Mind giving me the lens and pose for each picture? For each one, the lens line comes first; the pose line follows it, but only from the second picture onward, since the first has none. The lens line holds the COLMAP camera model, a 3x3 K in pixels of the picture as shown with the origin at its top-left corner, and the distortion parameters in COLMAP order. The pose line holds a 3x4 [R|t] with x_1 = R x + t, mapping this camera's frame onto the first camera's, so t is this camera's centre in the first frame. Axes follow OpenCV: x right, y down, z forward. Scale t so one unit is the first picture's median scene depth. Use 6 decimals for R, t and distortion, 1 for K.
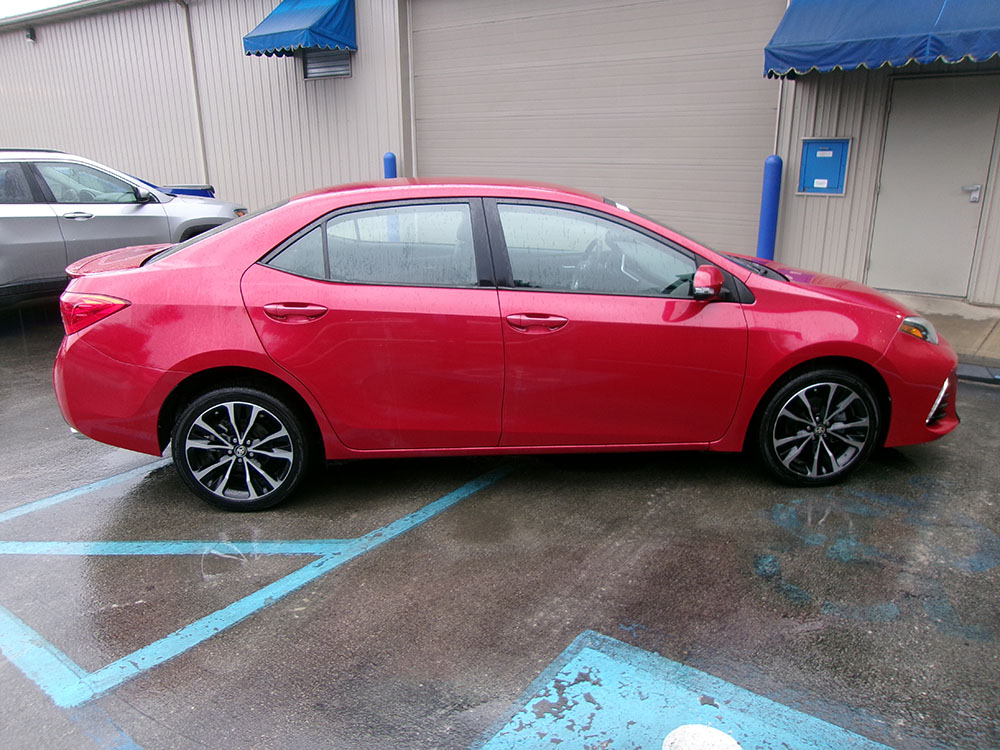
lens RADIAL K [[783.6, 0, 494.7], [0, 783.6, 373.9], [0, 0, 1]] dist [-0.004866, 0.016930]
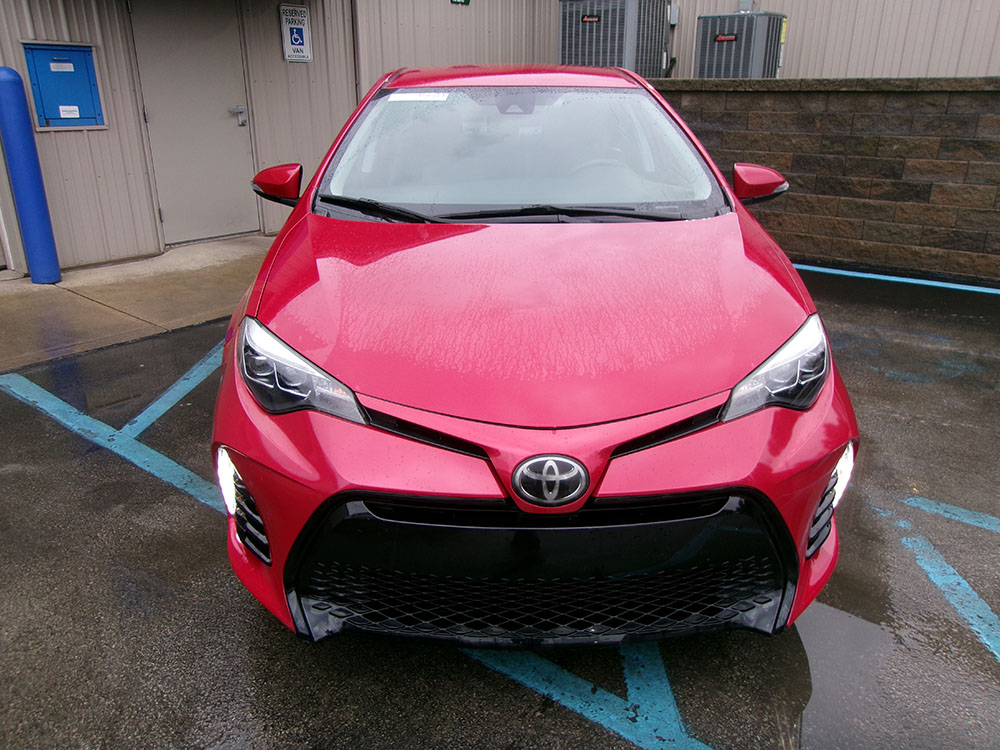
lens RADIAL K [[772.2, 0, 500.0], [0, 772.2, 375.0], [0, 0, 1]] dist [-0.003644, 0.005810]
pose [[0.014170, -0.341313, 0.939843, -0.289382], [0.286244, 0.901984, 0.323249, -0.148231], [-0.958052, 0.264444, 0.110480, 0.634846]]
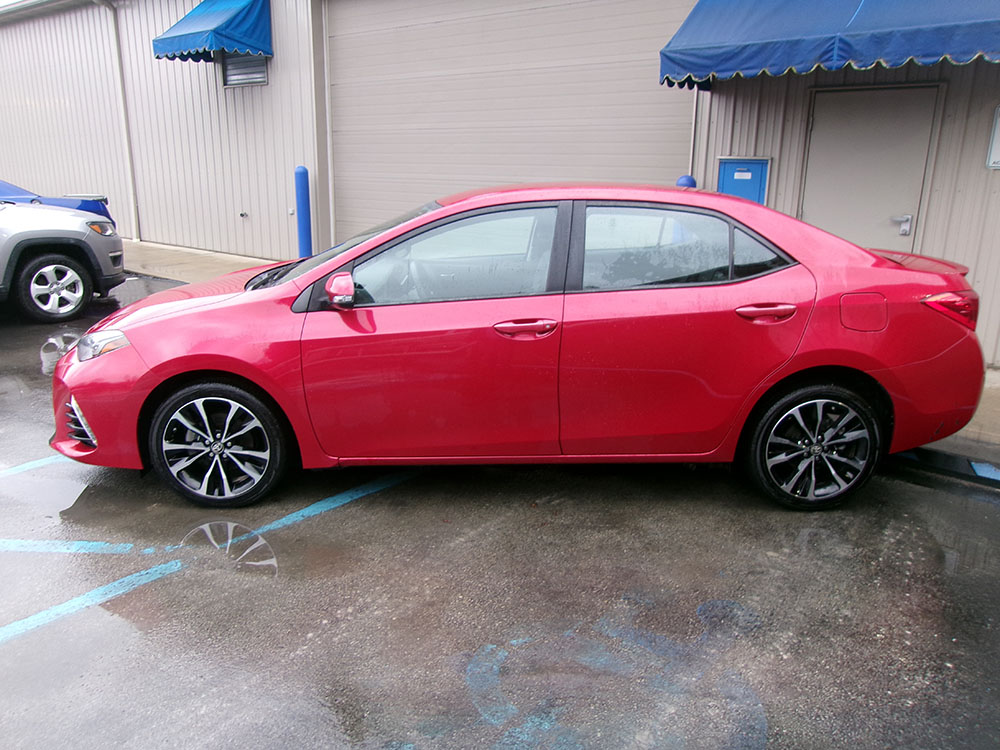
lens RADIAL K [[772.2, 0, 500.0], [0, 772.2, 375.0], [0, 0, 1]] dist [-0.003644, 0.005810]
pose [[0.999647, 0.025071, -0.008780, 0.162662], [-0.025246, 0.999473, -0.020429, -0.033137], [0.008264, 0.020644, 0.999753, 0.137805]]
